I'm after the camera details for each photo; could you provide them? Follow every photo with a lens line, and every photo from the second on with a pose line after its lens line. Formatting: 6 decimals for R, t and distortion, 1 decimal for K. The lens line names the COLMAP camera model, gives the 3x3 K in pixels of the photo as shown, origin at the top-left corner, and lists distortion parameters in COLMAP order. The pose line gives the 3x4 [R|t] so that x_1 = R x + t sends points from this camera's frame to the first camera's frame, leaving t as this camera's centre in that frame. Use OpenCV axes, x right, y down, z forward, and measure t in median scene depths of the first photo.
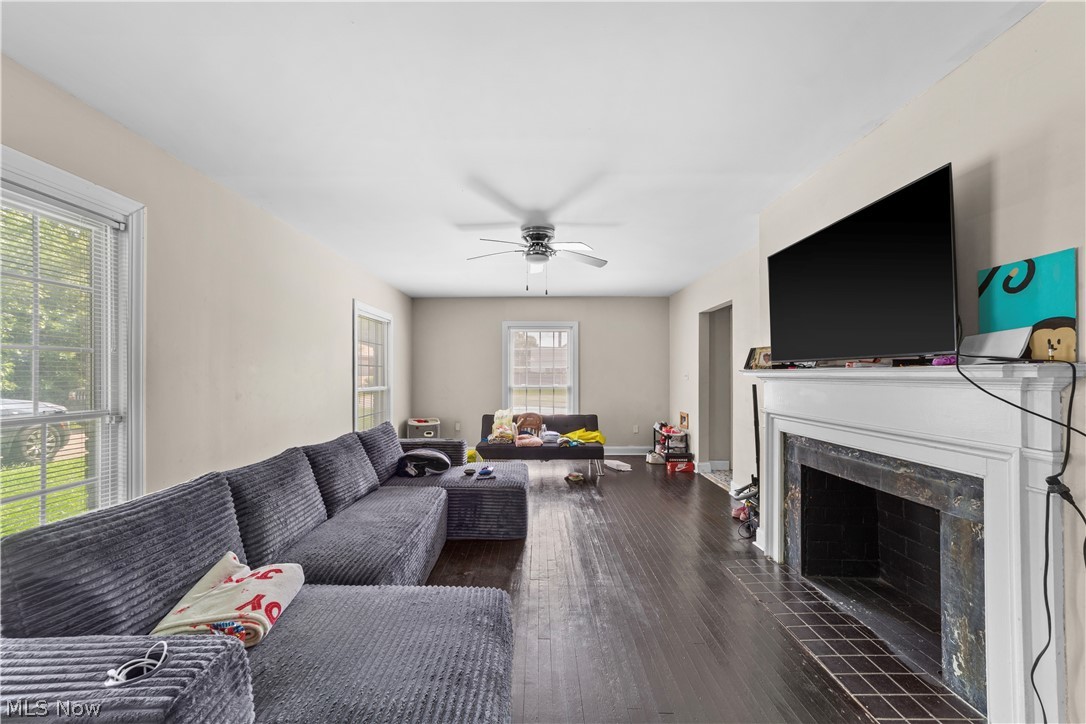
lens RADIAL K [[420.5, 0, 545.3], [0, 420.5, 372.0], [0, 0, 1]] dist [-0.002573, 0.000207]
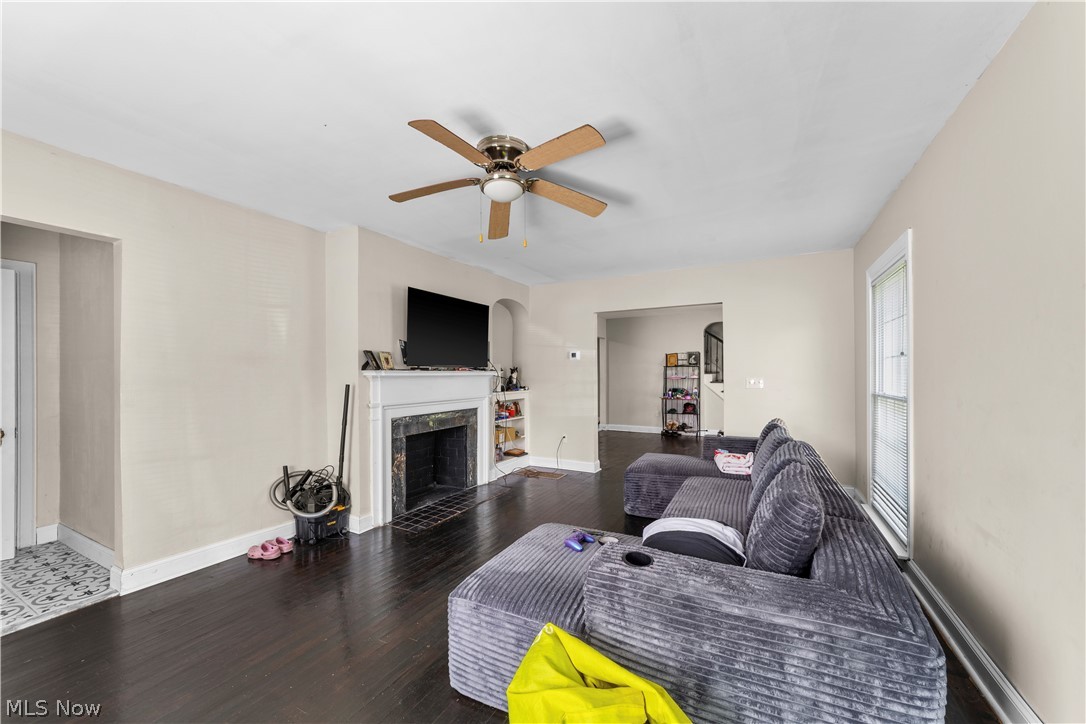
lens RADIAL K [[420.5, 0, 542.3], [0, 420.5, 370.2], [0, 0, 1]] dist [-0.002573, 0.000207]
pose [[-0.878556, 0.009672, 0.477541, -0.514442], [0.003993, 0.999909, -0.012906, 0.011863], [-0.477622, -0.009432, -0.878515, 2.088263]]
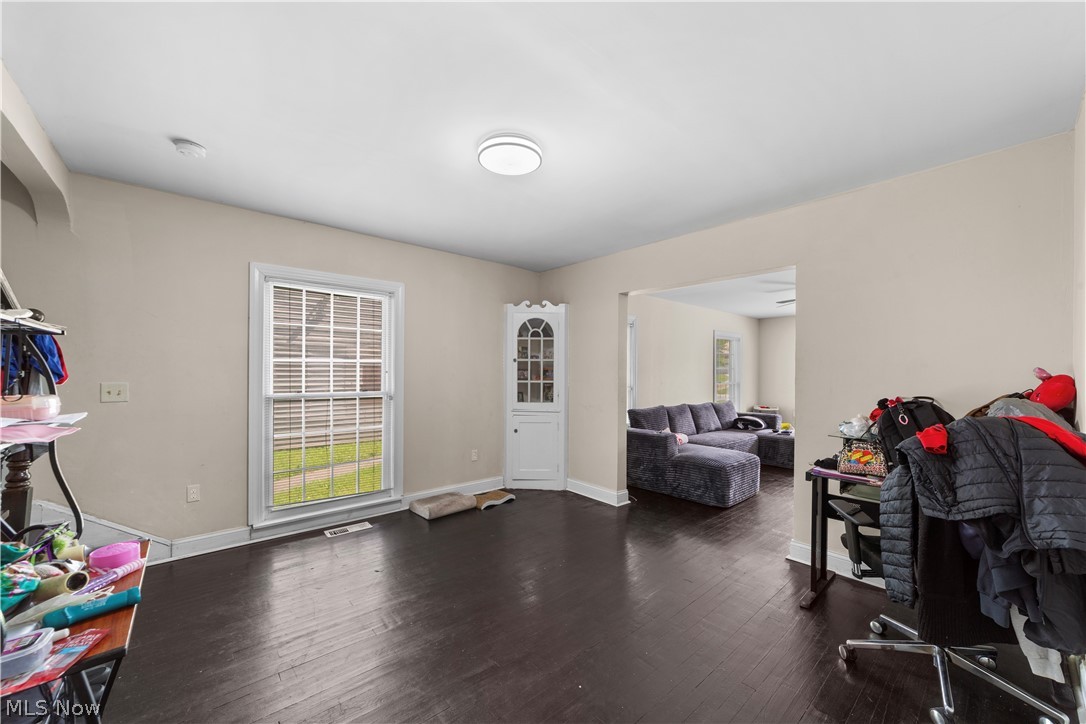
lens RADIAL K [[420.5, 0, 539.1], [0, 420.5, 371.1], [0, 0, 1]] dist [-0.002573, 0.000207]
pose [[0.654653, 0.000694, -0.755929, 0.616587], [0.001703, 0.999996, 0.002393, -0.019948], [0.755928, -0.002854, 0.654649, -1.095301]]
